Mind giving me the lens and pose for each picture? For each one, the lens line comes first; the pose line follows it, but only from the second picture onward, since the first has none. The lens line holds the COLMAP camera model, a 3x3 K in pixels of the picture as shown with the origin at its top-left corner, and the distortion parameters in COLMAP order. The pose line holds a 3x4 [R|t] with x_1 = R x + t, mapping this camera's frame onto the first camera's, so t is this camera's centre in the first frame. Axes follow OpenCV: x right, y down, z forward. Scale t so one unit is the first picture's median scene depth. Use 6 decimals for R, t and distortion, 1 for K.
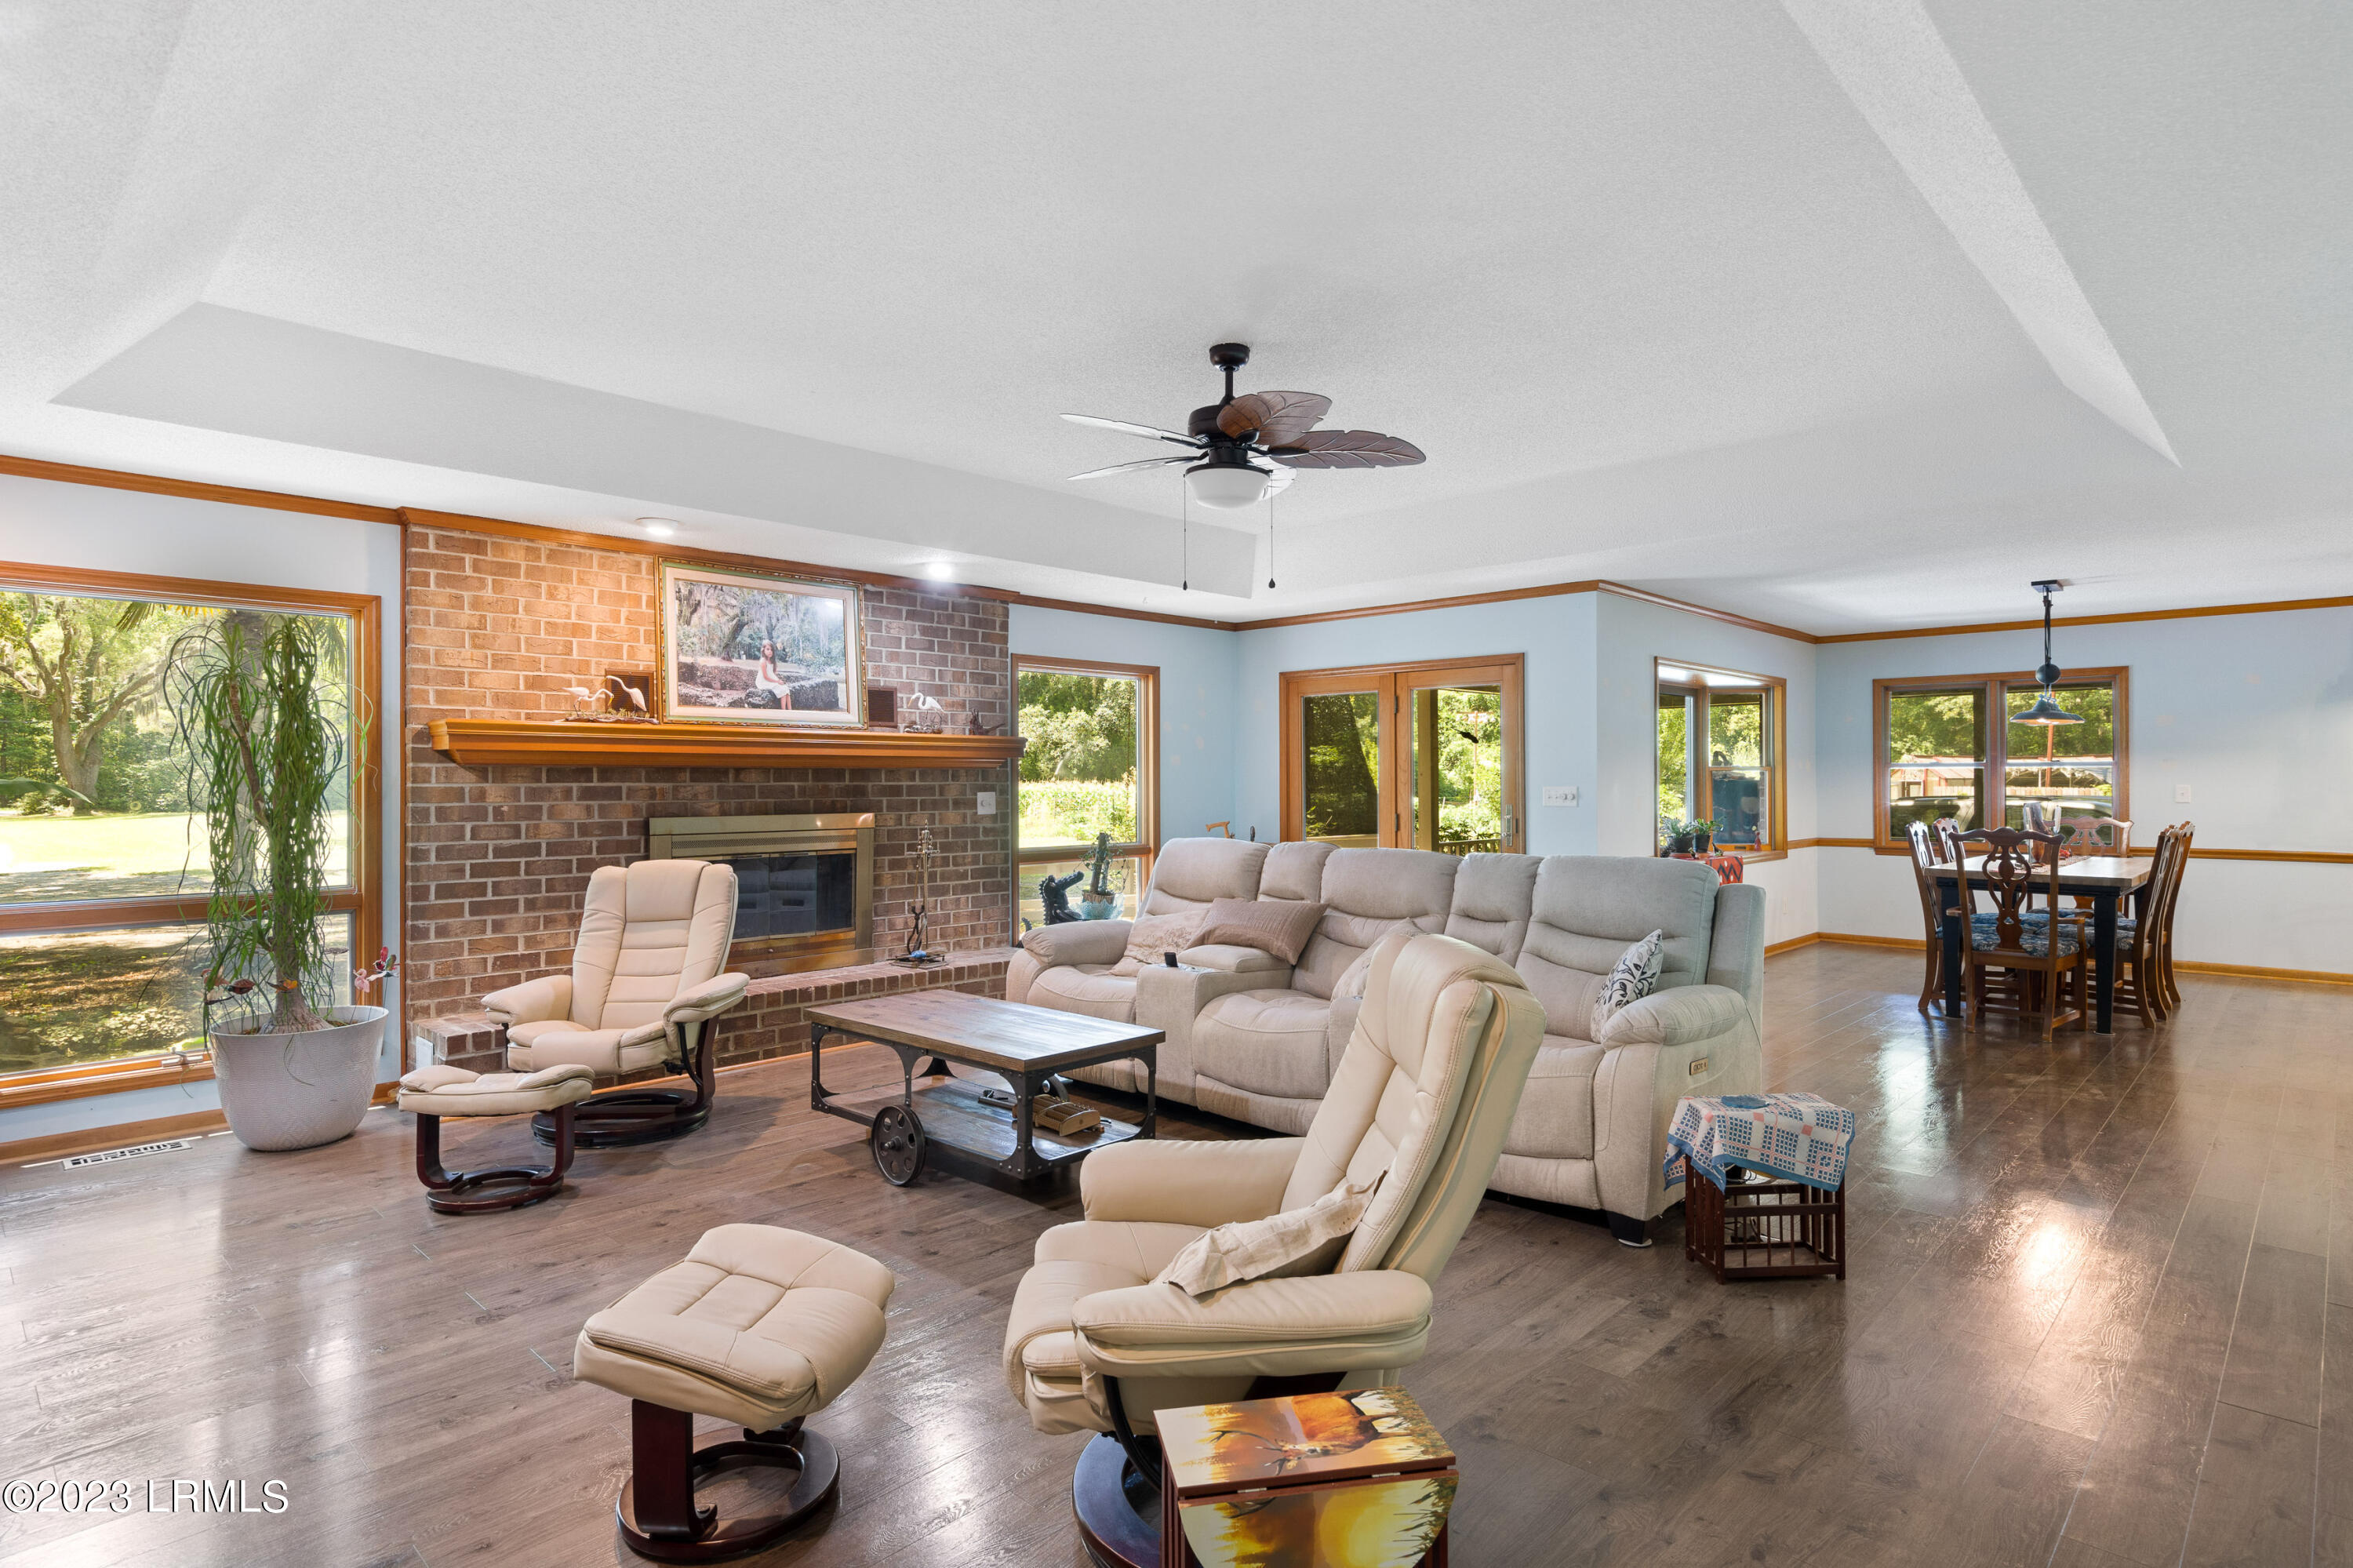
lens RADIAL K [[1226.9, 0, 1165.6], [0, 1226.9, 773.4], [0, 0, 1]] dist [0.028965, 0.001259]
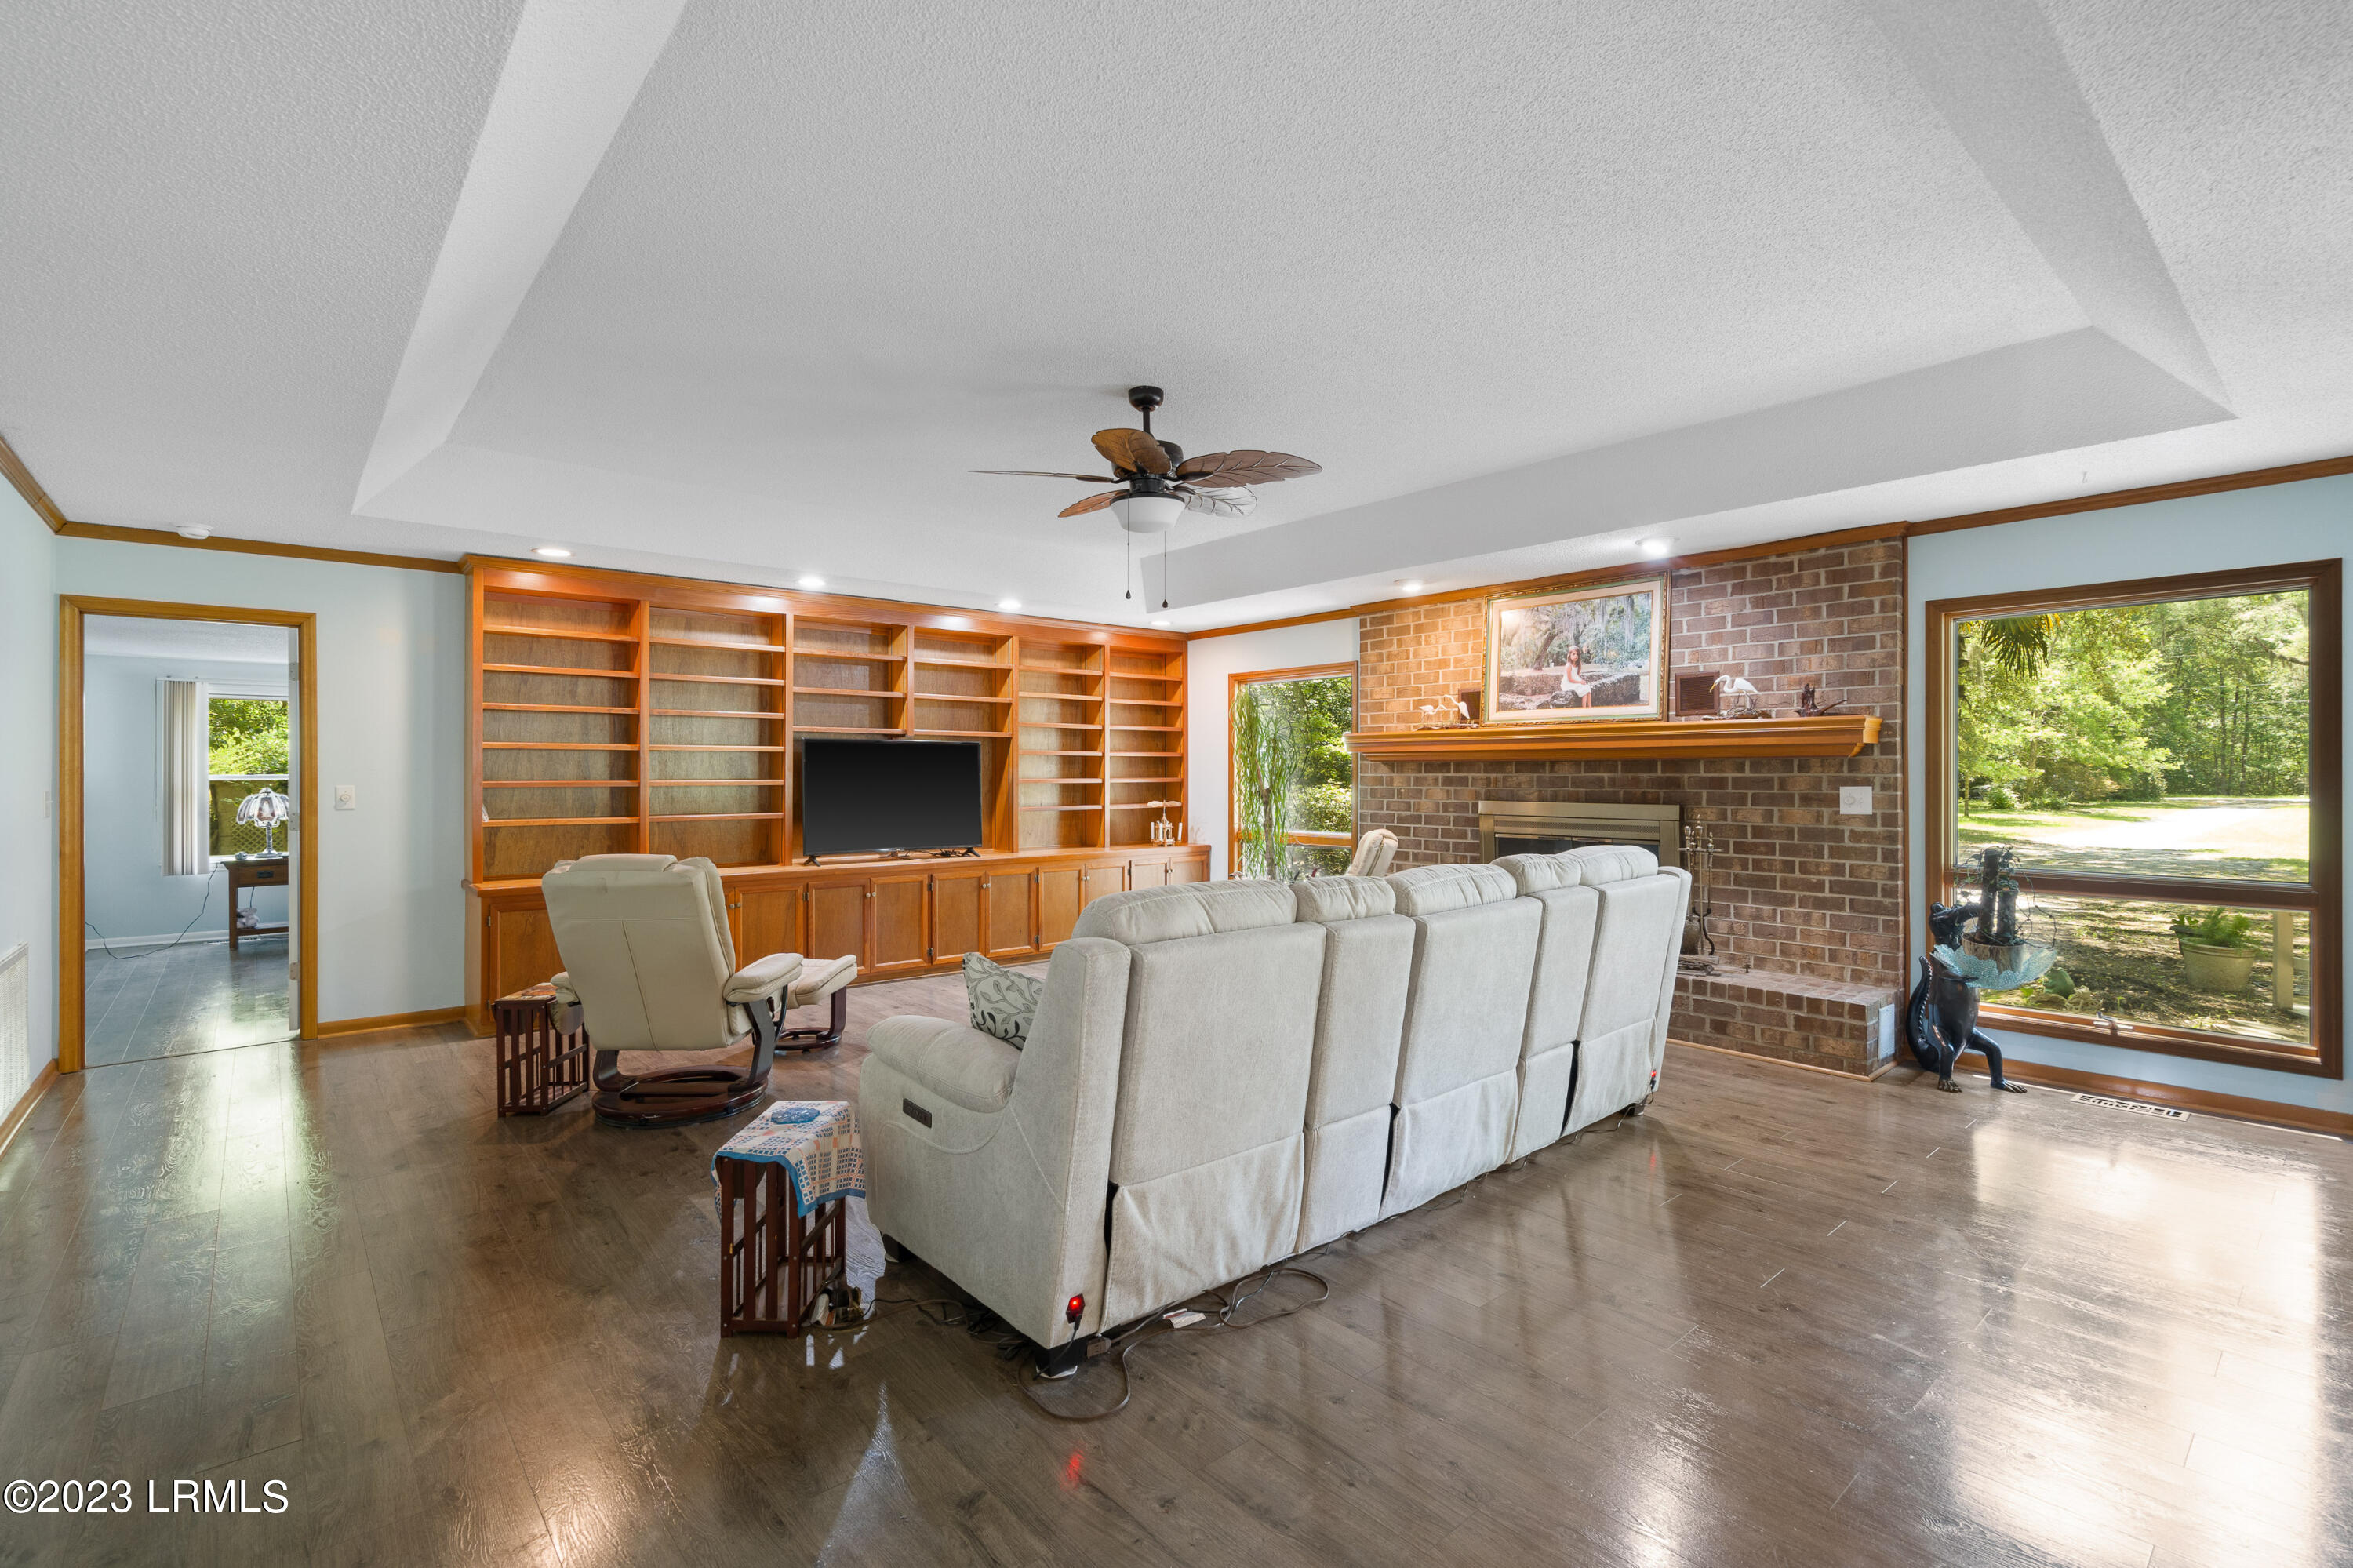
lens RADIAL K [[1080.5, 0, 1151.0], [0, 1080.5, 778.1], [0, 0, 1]] dist [-0.000176, 0.000637]
pose [[-0.100344, 0.006693, -0.994930, 0.659631], [0.006457, 0.999961, 0.006076, 0.002855], [0.994932, -0.005814, -0.100383, 0.683610]]
